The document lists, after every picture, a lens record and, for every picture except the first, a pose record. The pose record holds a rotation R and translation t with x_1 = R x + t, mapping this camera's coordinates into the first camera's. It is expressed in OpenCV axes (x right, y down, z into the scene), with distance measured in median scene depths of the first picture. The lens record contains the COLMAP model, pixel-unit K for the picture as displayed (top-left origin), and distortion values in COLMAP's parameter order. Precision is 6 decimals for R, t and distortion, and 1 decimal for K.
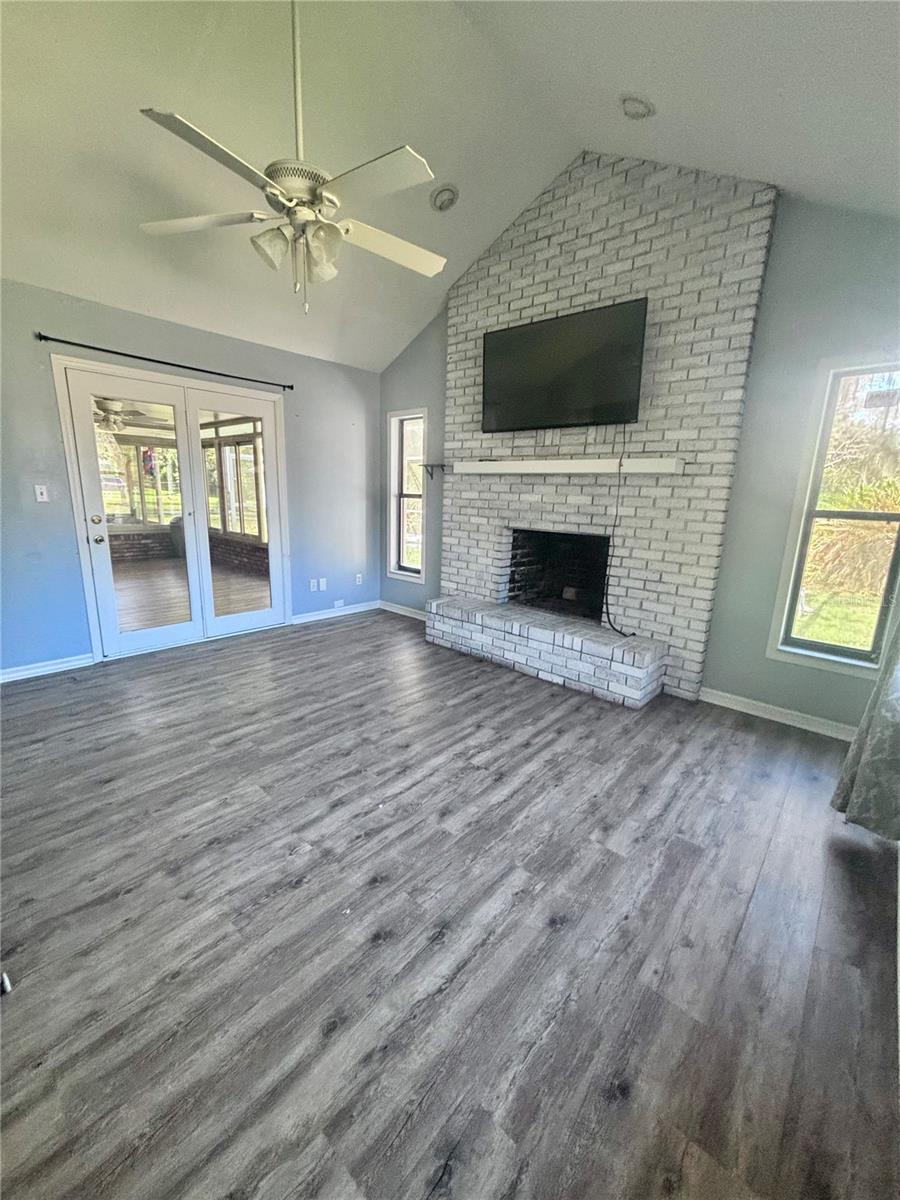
lens RADIAL K [[480.6, 0, 451.7], [0, 480.6, 605.3], [0, 0, 1]] dist [0.001251, 0.000014]
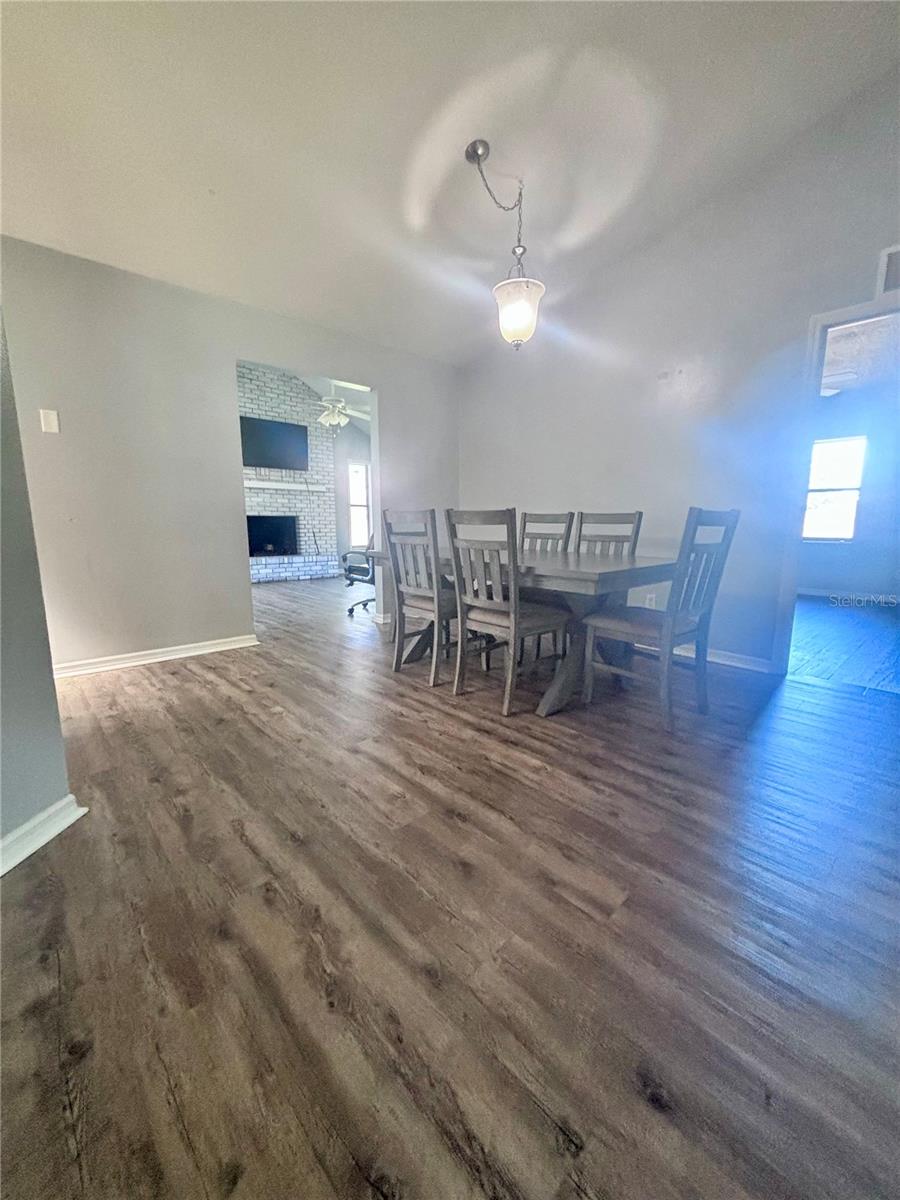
lens RADIAL K [[480.6, 0, 460.3], [0, 480.6, 603.3], [0, 0, 1]] dist [0.001251, 0.000014]
pose [[0.057963, -0.192443, 0.979595, -1.941487], [0.227630, 0.957944, 0.174721, 0.034458], [-0.972021, 0.212857, 0.099331, 0.075820]]
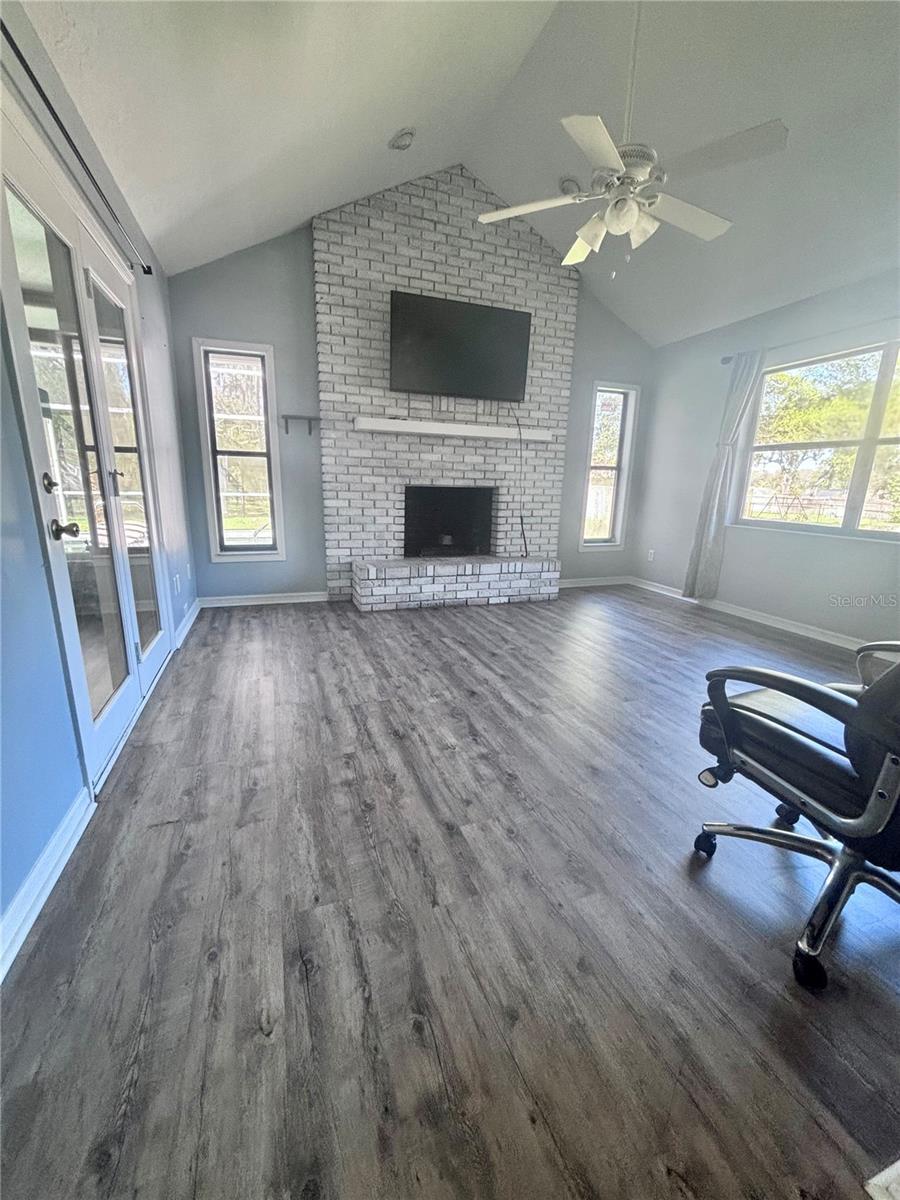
lens RADIAL K [[480.6, 0, 443.7], [0, 480.6, 605.3], [0, 0, 1]] dist [0.001251, 0.000014]
pose [[0.470699, -0.232098, 0.851218, -0.909461], [0.196799, 0.968092, 0.155141, -0.060143], [-0.860065, 0.094494, 0.501356, 0.471559]]
